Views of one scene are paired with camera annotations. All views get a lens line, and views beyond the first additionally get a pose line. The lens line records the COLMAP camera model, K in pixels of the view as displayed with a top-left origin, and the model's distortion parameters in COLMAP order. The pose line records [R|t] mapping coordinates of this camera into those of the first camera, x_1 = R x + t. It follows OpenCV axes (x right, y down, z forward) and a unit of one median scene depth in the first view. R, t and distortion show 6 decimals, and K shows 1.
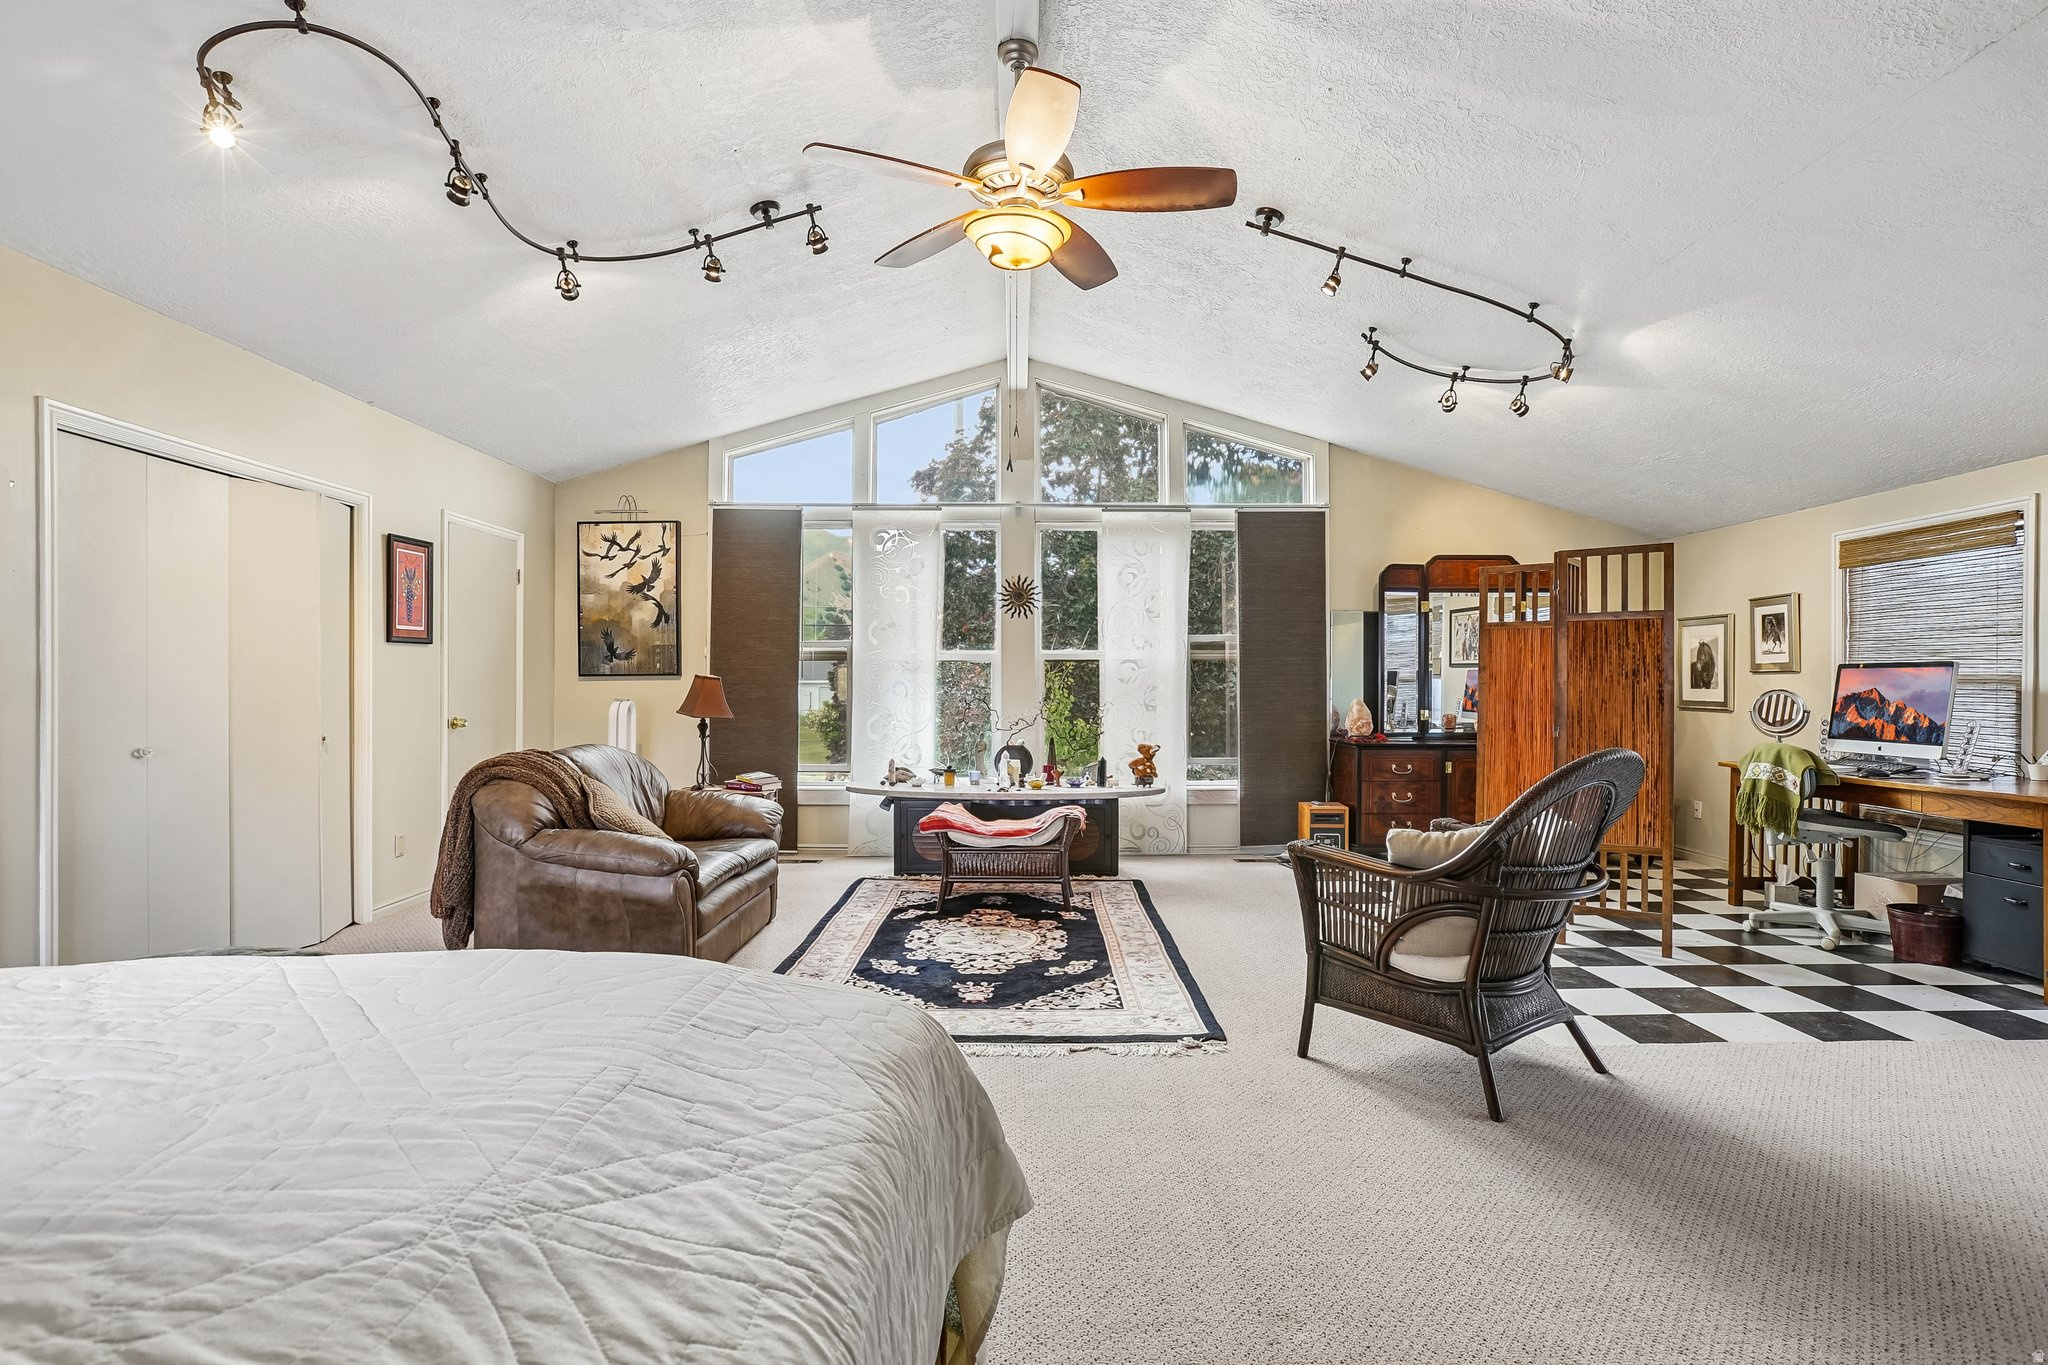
lens RADIAL K [[1008.4, 0, 1017.0], [0, 1008.4, 684.3], [0, 0, 1]] dist [-0.017929, 0.004650]
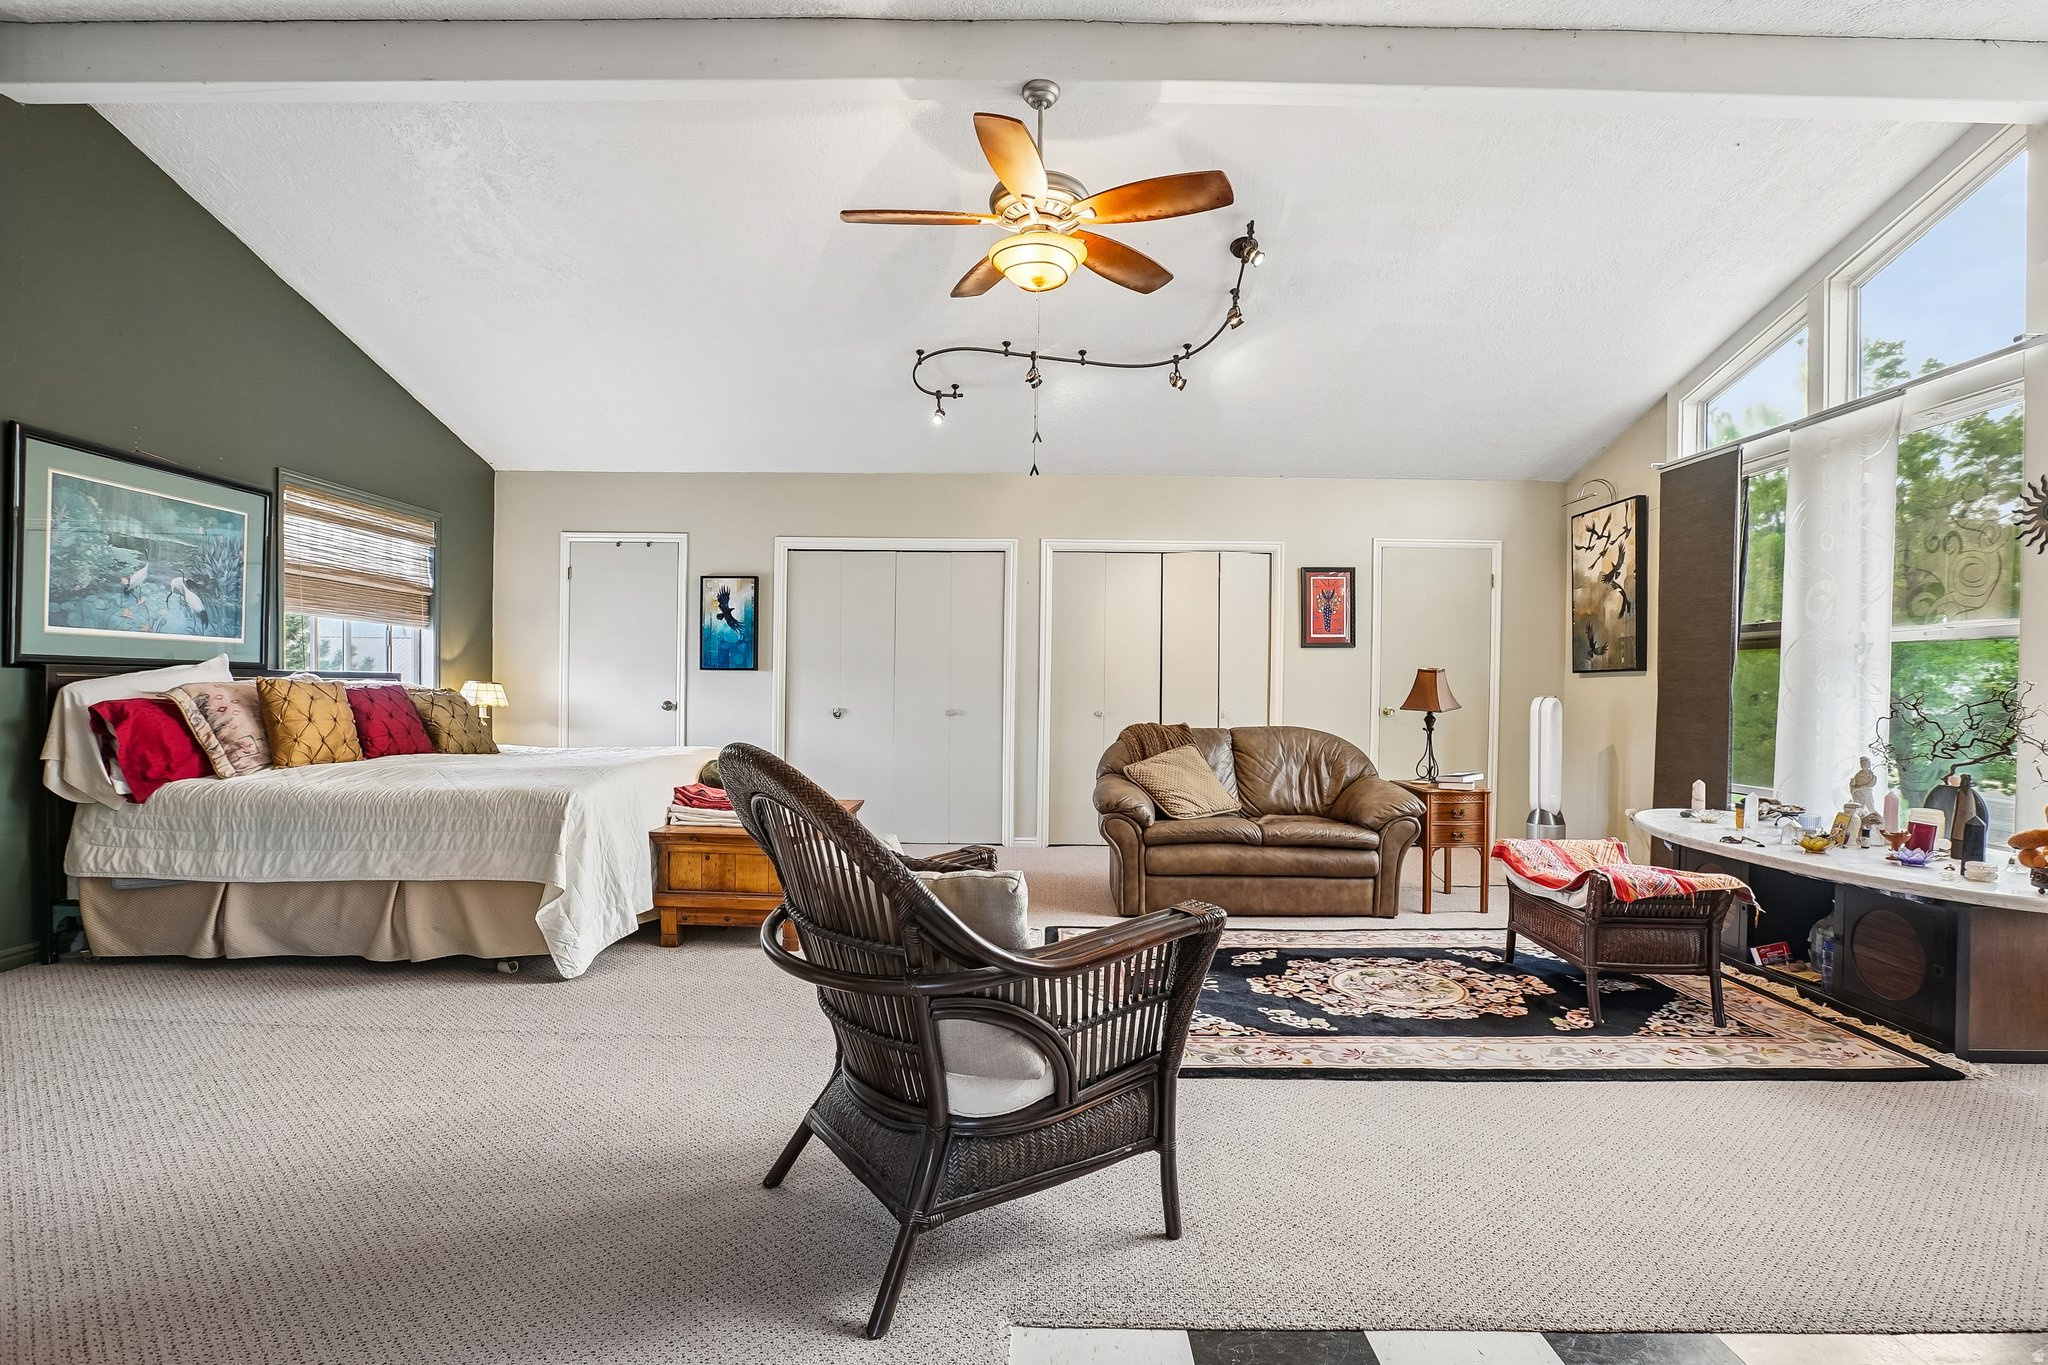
lens RADIAL K [[944.8, 0, 1020.1], [0, 944.8, 685.7], [0, 0, 1]] dist [-0.035868, 0.000268]
pose [[0.001680, 0.000813, -0.999998, 0.477001], [-0.011266, 0.999936, 0.000794, 0.009835], [0.999935, 0.011265, 0.001689, 0.459081]]
